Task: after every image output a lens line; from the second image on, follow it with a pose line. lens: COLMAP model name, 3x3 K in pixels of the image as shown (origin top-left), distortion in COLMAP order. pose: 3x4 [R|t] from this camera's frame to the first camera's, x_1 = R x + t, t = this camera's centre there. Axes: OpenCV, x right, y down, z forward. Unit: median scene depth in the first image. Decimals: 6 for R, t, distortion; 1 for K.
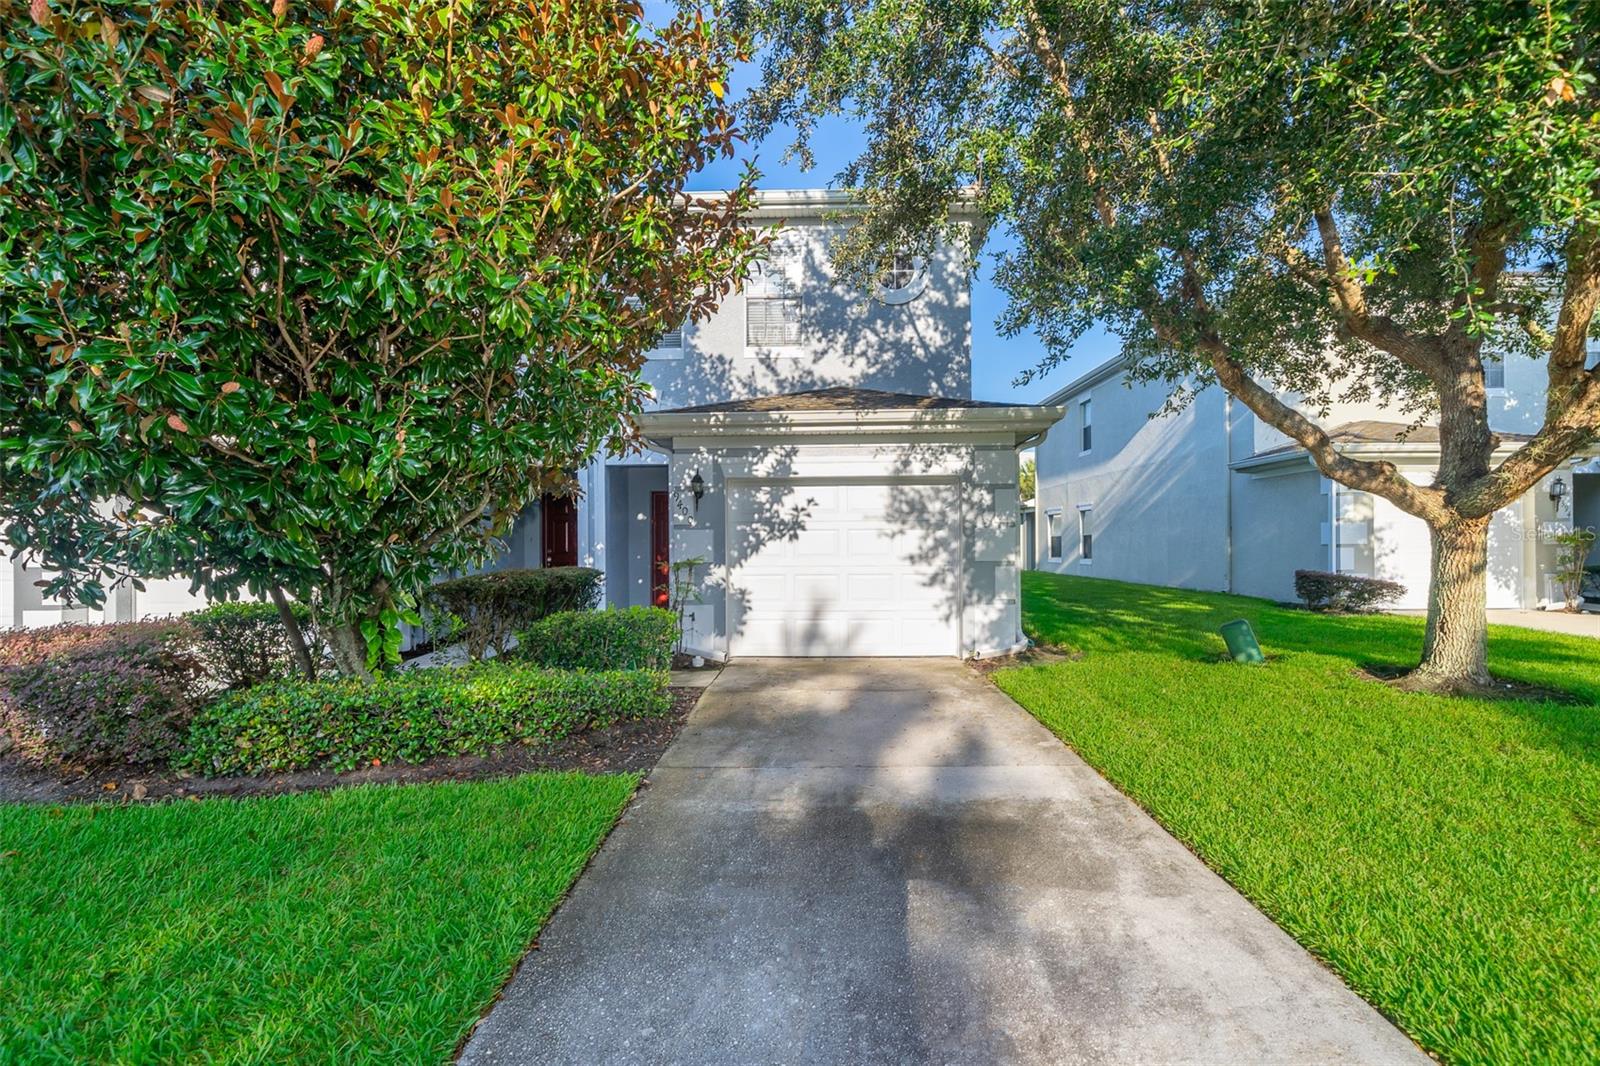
lens RADIAL K [[758.8, 0, 800.0], [0, 758.8, 533.0], [0, 0, 1]] dist [0.001663, 0.000288]
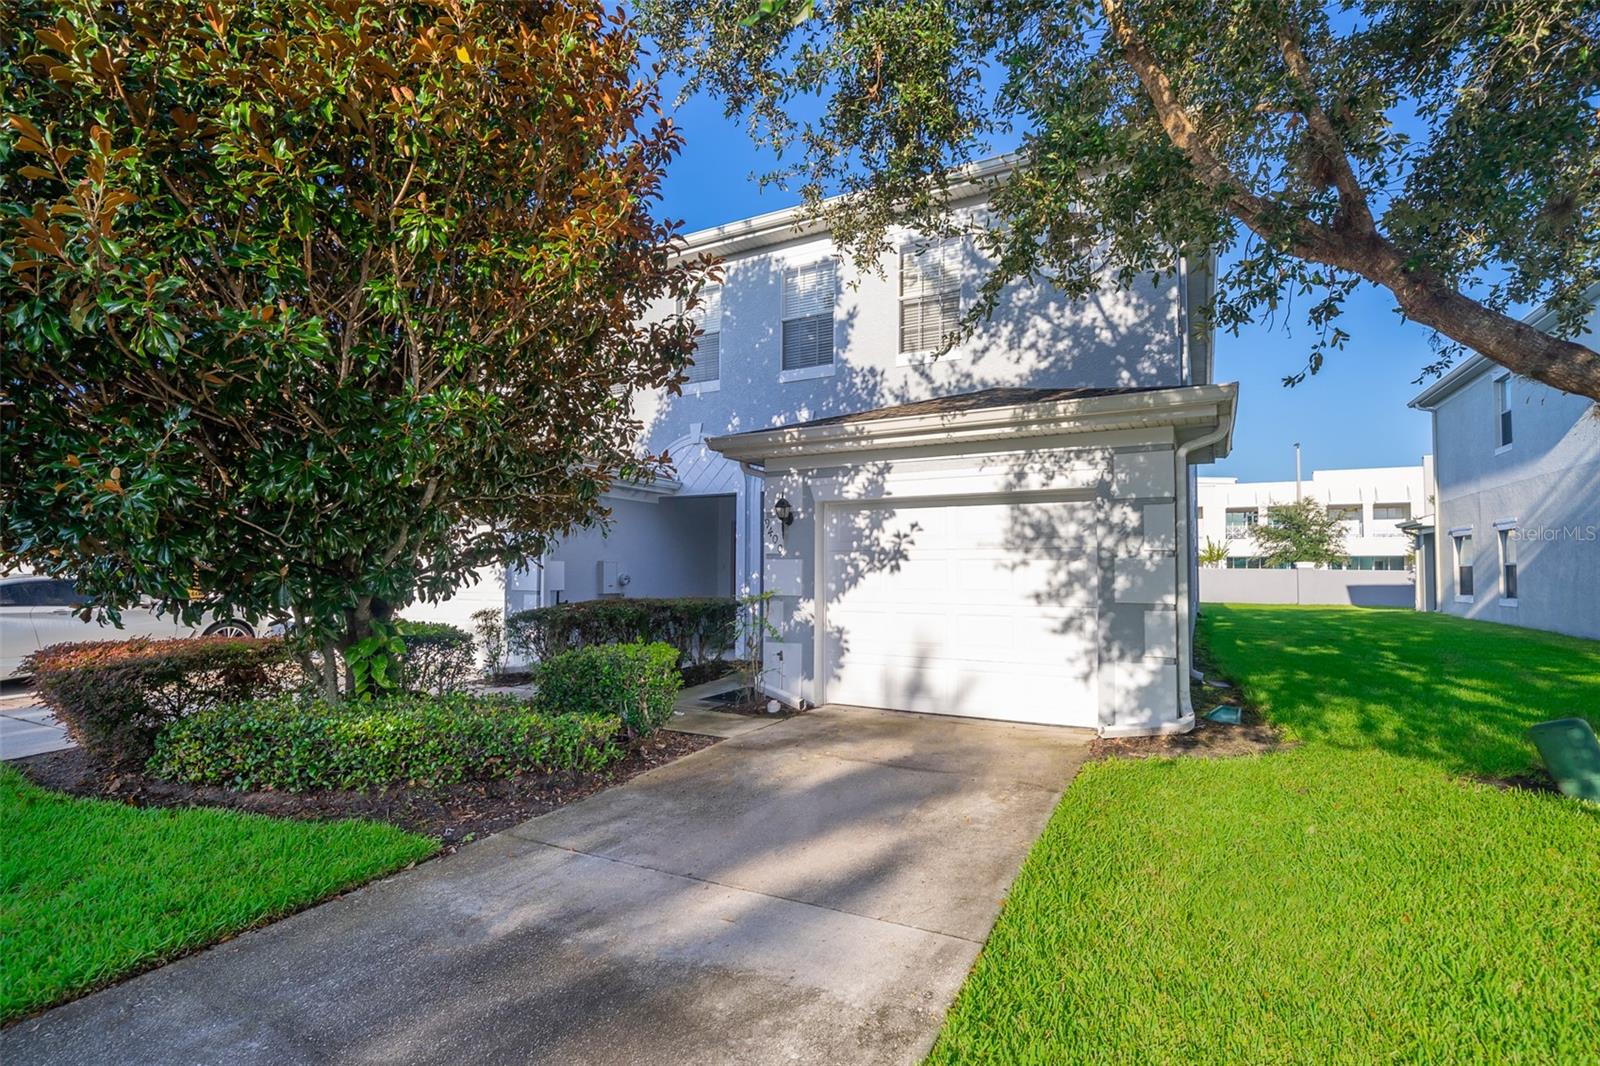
lens RADIAL K [[758.8, 0, 800.0], [0, 758.8, 533.0], [0, 0, 1]] dist [0.001663, 0.000288]
pose [[0.893792, -0.013346, -0.448283, 0.278844], [-0.001843, 0.999439, -0.033428, -0.005637], [0.448478, 0.030704, 0.893266, 0.191267]]
